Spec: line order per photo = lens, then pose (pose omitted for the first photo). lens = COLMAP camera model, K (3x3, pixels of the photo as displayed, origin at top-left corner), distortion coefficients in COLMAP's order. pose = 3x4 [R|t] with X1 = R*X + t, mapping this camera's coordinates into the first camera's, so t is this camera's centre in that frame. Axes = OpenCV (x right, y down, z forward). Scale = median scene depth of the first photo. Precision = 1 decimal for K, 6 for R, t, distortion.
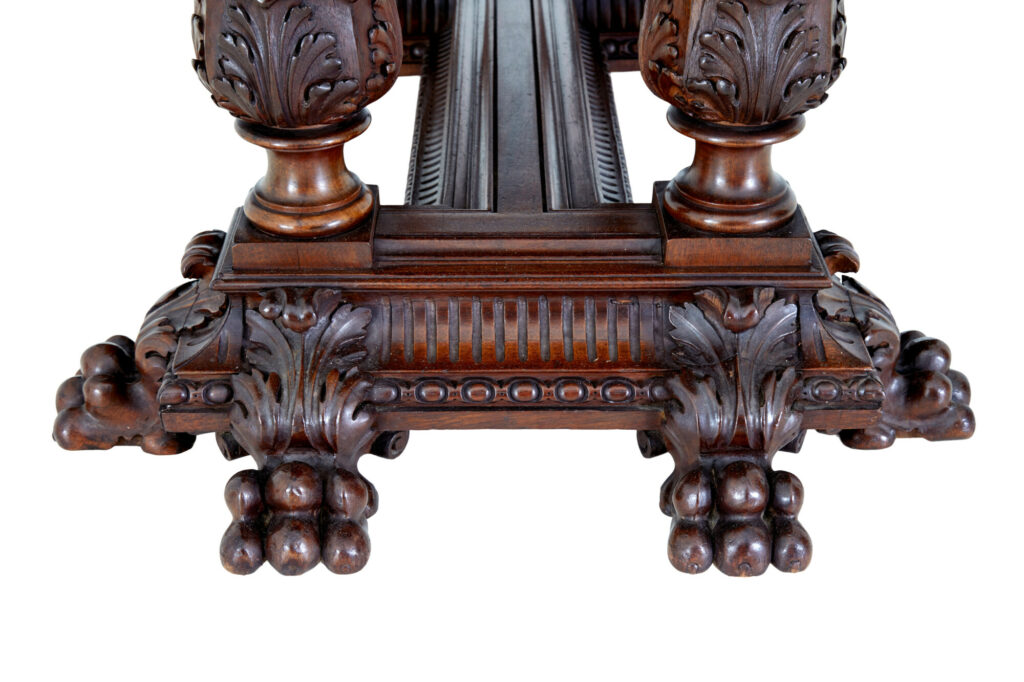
lens RADIAL K [[1489.7, 0, 512.0], [0, 1489.7, 341.0], [0, 0, 1]] dist [-0.015154, -0.020306]
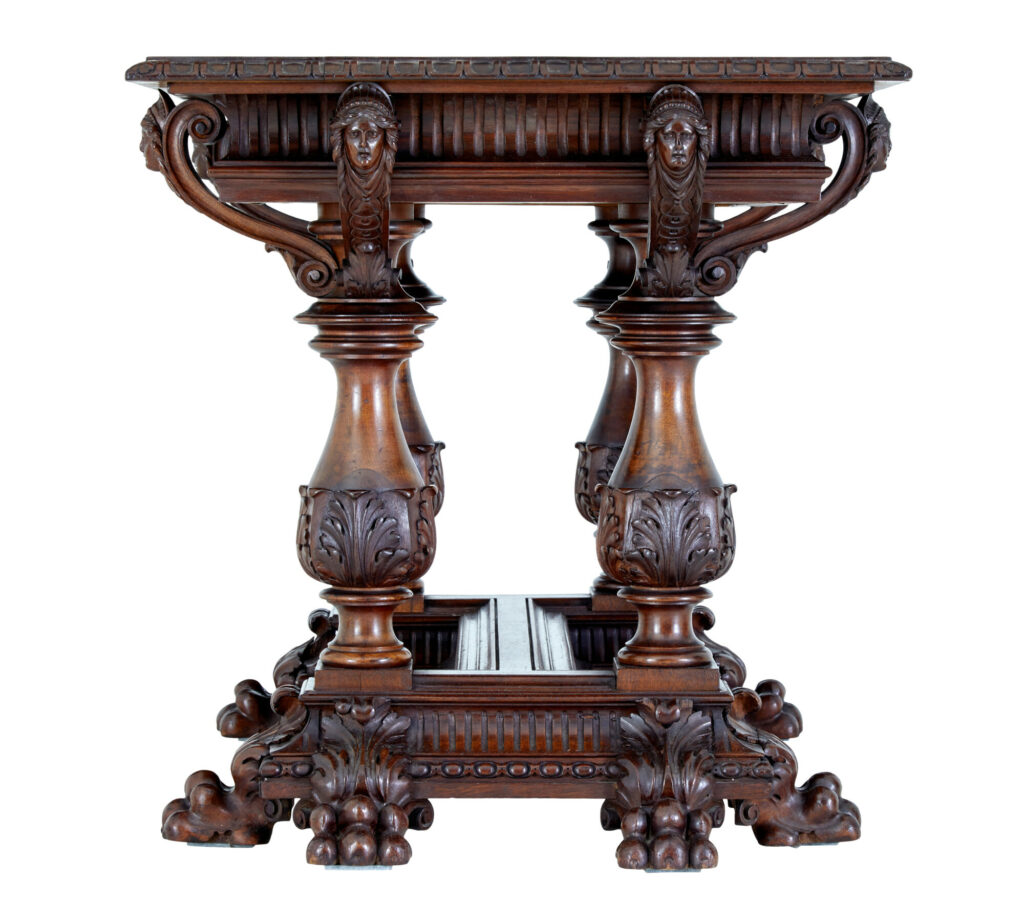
lens RADIAL K [[3422.8, 0, 512.0], [0, 3422.8, 450.5], [0, 0, 1]] dist [-0.056576, 1.797137]
pose [[0.999988, 0.004754, -0.001502, 0.006024], [-0.004931, 0.898908, -0.438110, 1.212417], [-0.000733, 0.438112, 0.898920, -2.102074]]
